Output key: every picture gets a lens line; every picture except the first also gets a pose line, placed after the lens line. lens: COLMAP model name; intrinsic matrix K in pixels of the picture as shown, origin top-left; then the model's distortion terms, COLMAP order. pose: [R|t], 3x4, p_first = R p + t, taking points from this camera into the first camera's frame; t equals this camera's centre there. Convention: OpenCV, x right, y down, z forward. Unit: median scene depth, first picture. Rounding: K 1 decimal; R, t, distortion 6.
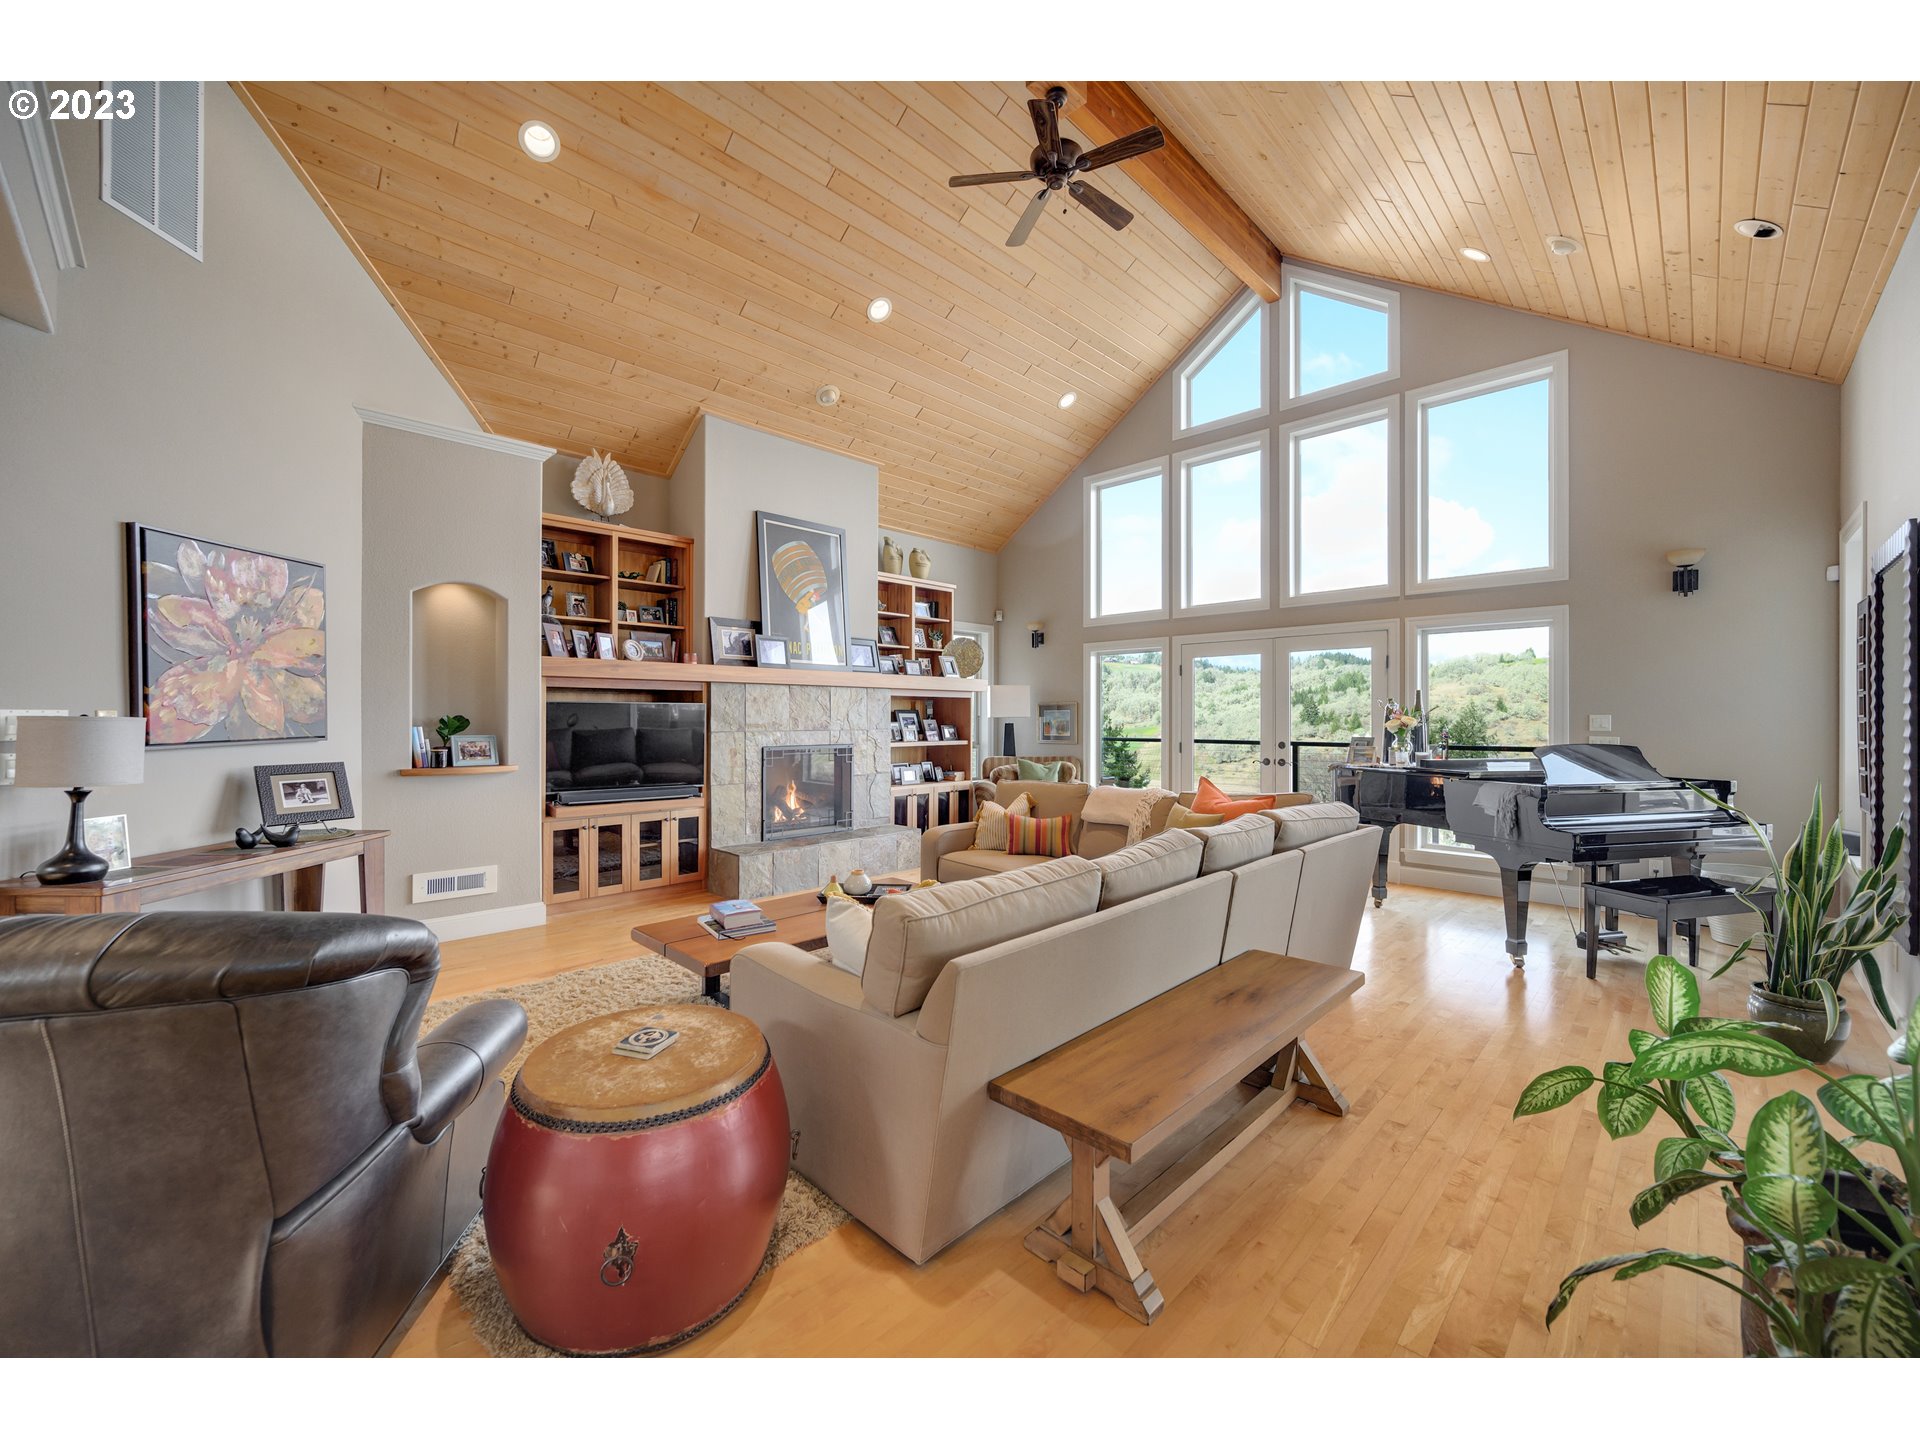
lens RADIAL K [[766.4, 0, 960.0], [0, 766.4, 720.0], [0, 0, 1]] dist [0.006721, 0.000275]
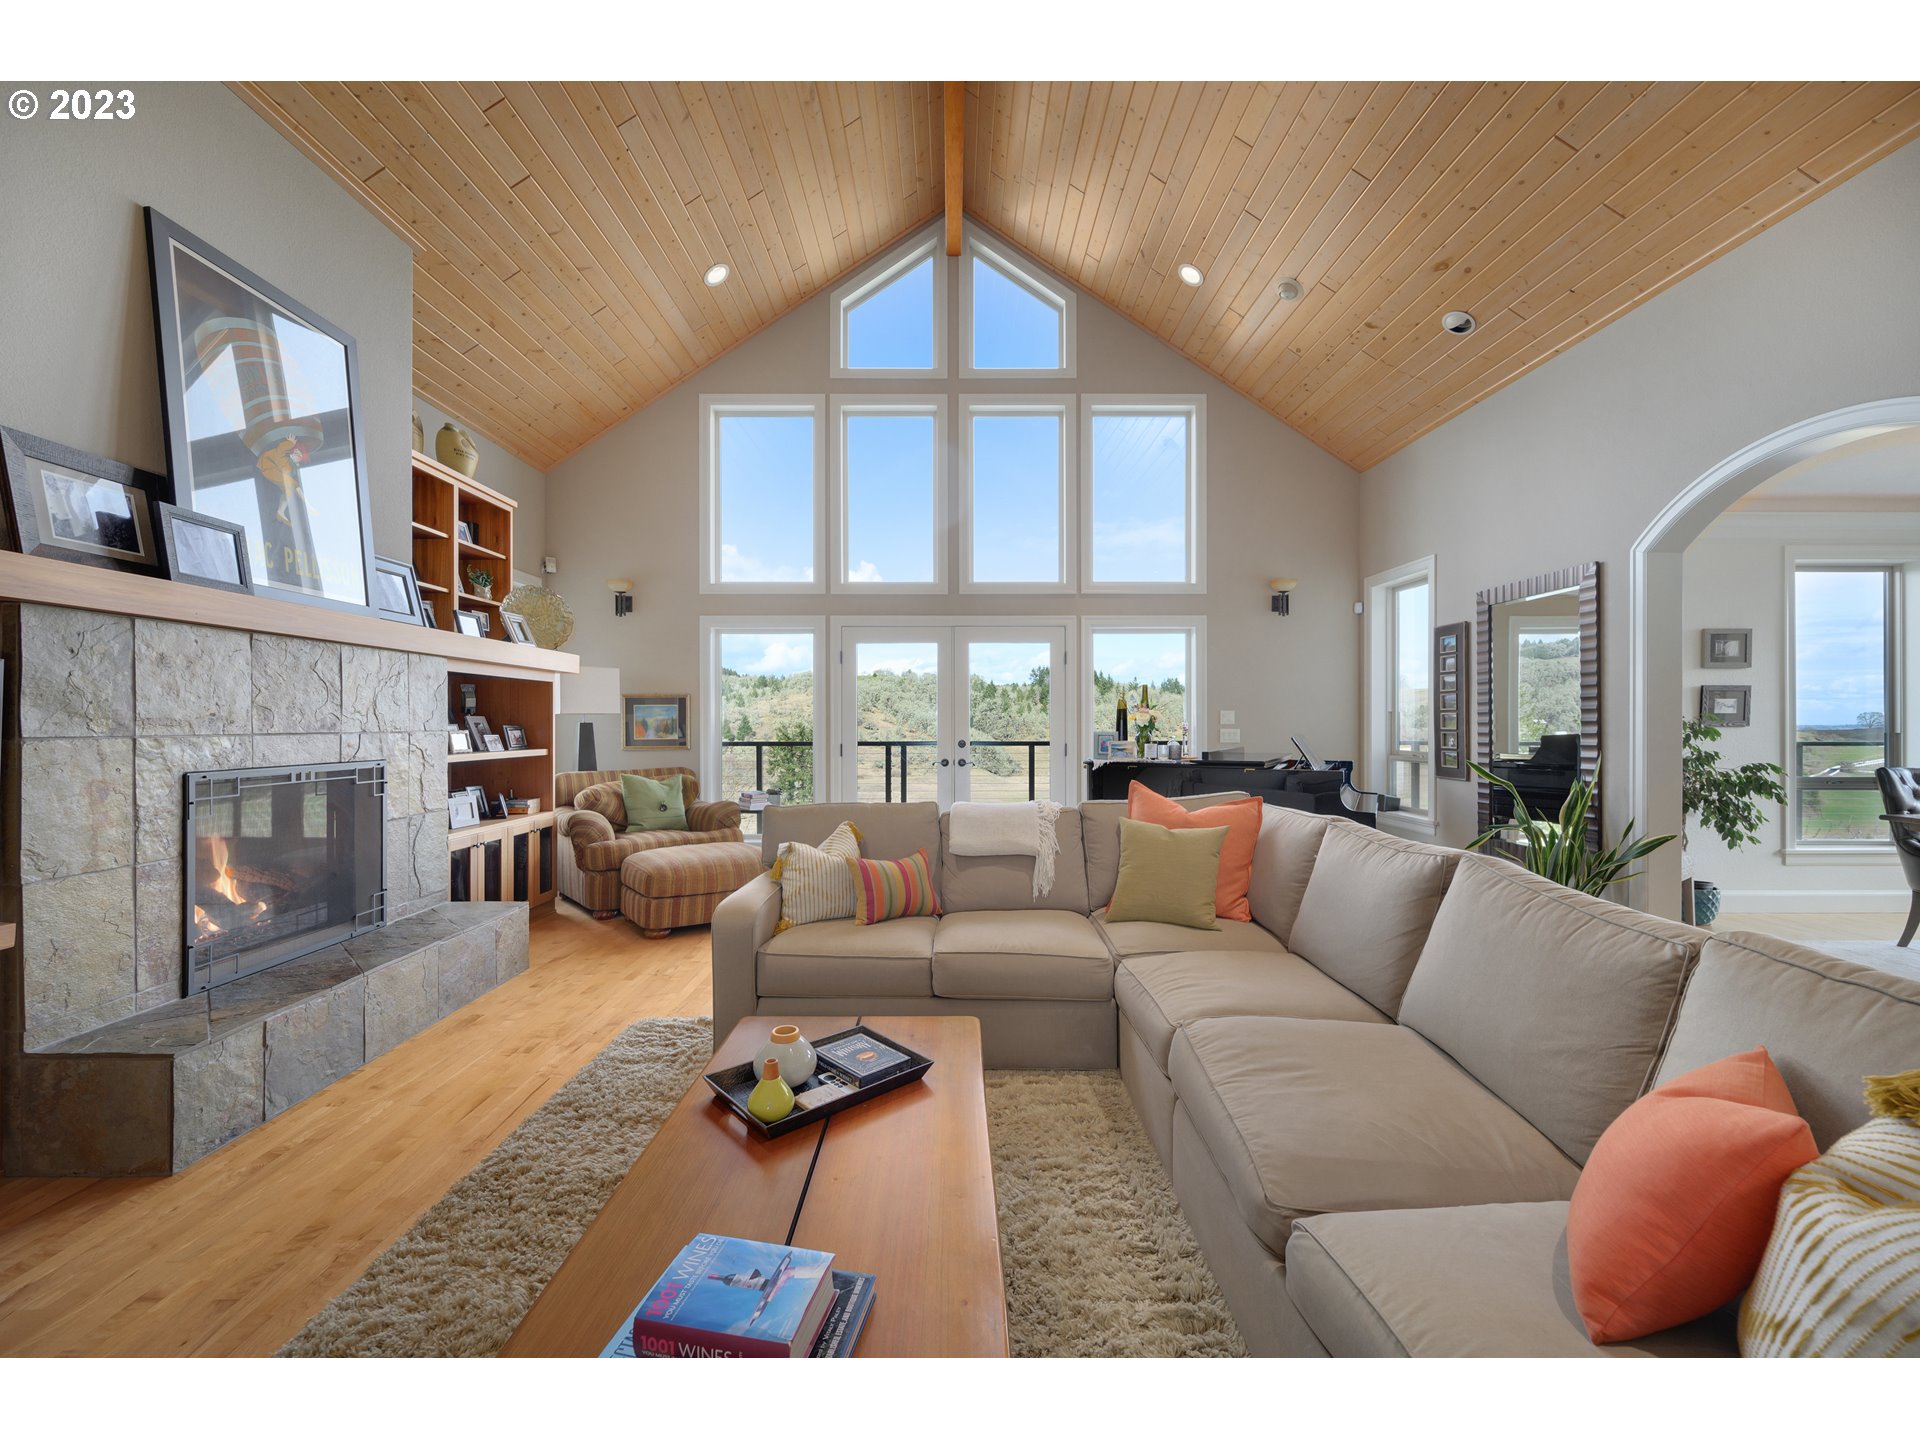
lens RADIAL K [[766.4, 0, 960.0], [0, 766.4, 720.0], [0, 0, 1]] dist [0.006721, 0.000275]
pose [[0.708454, 0.000937, 0.705756, -0.231555], [0.005161, 0.999965, -0.006509, 0.010259], [-0.705738, 0.008254, 0.708425, 0.363600]]
